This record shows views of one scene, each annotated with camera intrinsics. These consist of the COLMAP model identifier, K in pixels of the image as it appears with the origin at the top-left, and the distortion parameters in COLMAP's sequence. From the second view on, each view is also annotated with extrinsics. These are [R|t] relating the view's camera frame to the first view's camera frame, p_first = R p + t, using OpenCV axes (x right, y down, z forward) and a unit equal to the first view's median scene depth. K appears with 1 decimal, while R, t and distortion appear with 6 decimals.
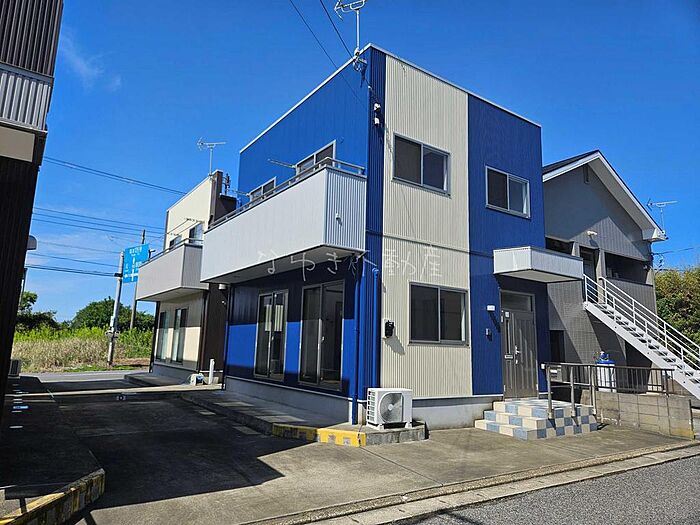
lens RADIAL K [[451.4, 0, 350.0], [0, 451.4, 242.7], [0, 0, 1]] dist [0.055819, -0.041288]
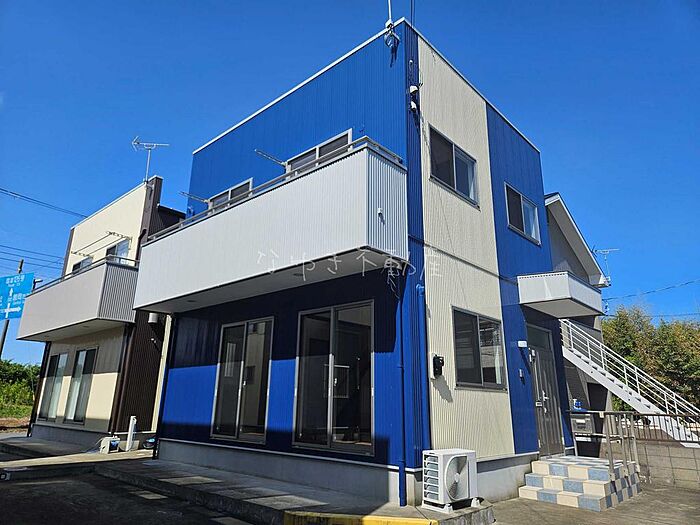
lens RADIAL K [[451.4, 0, 350.0], [0, 451.4, 242.7], [0, 0, 1]] dist [0.055819, -0.041288]
pose [[0.976678, 0.058596, 0.206561, -0.185299], [-0.035747, 0.992990, -0.112666, 0.064505], [-0.211714, 0.102655, 0.971925, 0.231748]]
